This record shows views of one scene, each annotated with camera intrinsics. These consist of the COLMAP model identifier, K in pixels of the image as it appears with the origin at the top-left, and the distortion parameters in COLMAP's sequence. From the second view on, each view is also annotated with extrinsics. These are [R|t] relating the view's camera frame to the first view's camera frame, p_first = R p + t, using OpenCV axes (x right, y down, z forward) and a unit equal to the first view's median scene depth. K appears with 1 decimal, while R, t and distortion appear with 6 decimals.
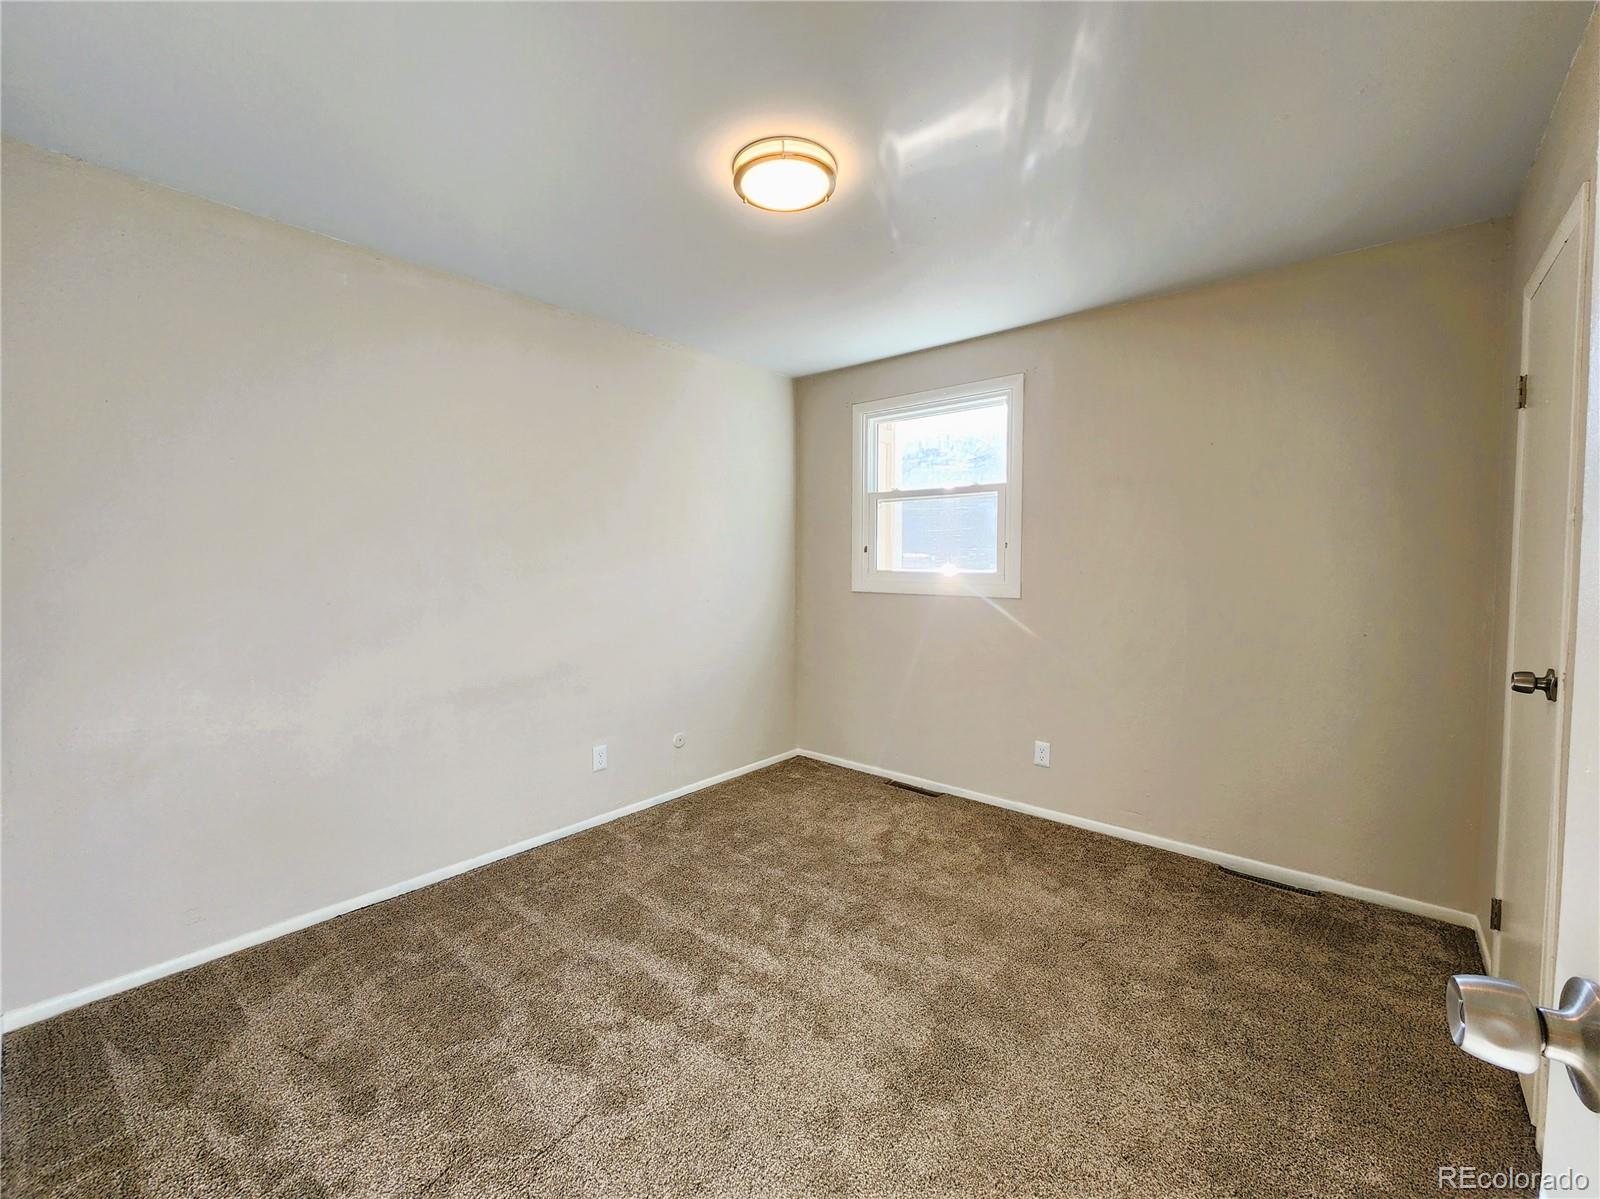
lens RADIAL K [[666.4, 0, 800.0], [0, 666.4, 588.2], [0, 0, 1]] dist [-0.000558, -0.000264]
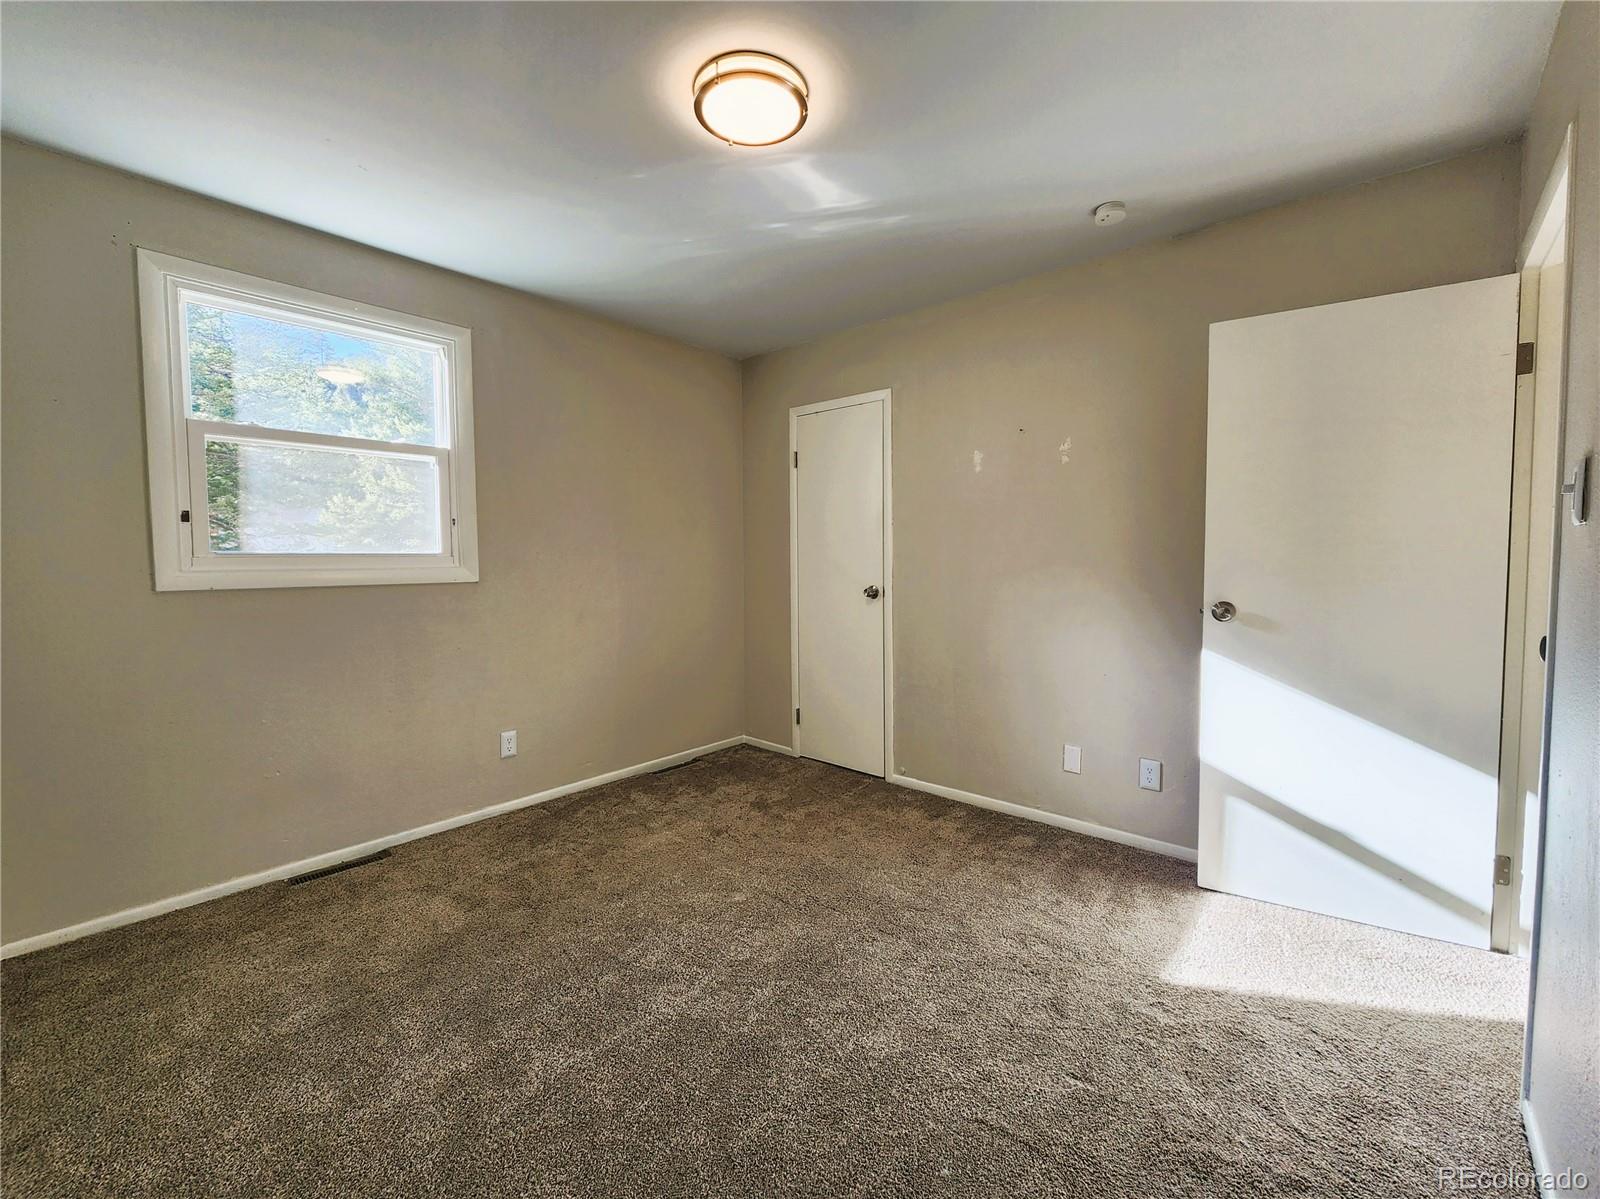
lens RADIAL K [[658.1, 0, 800.0], [0, 658.1, 599.5], [0, 0, 1]] dist [0.001058, 0.000110]
pose [[-0.003115, -0.065474, 0.997849, -0.570585], [0.043372, 0.996906, 0.065547, -0.001560], [-0.999054, 0.043483, -0.000265, 0.583990]]
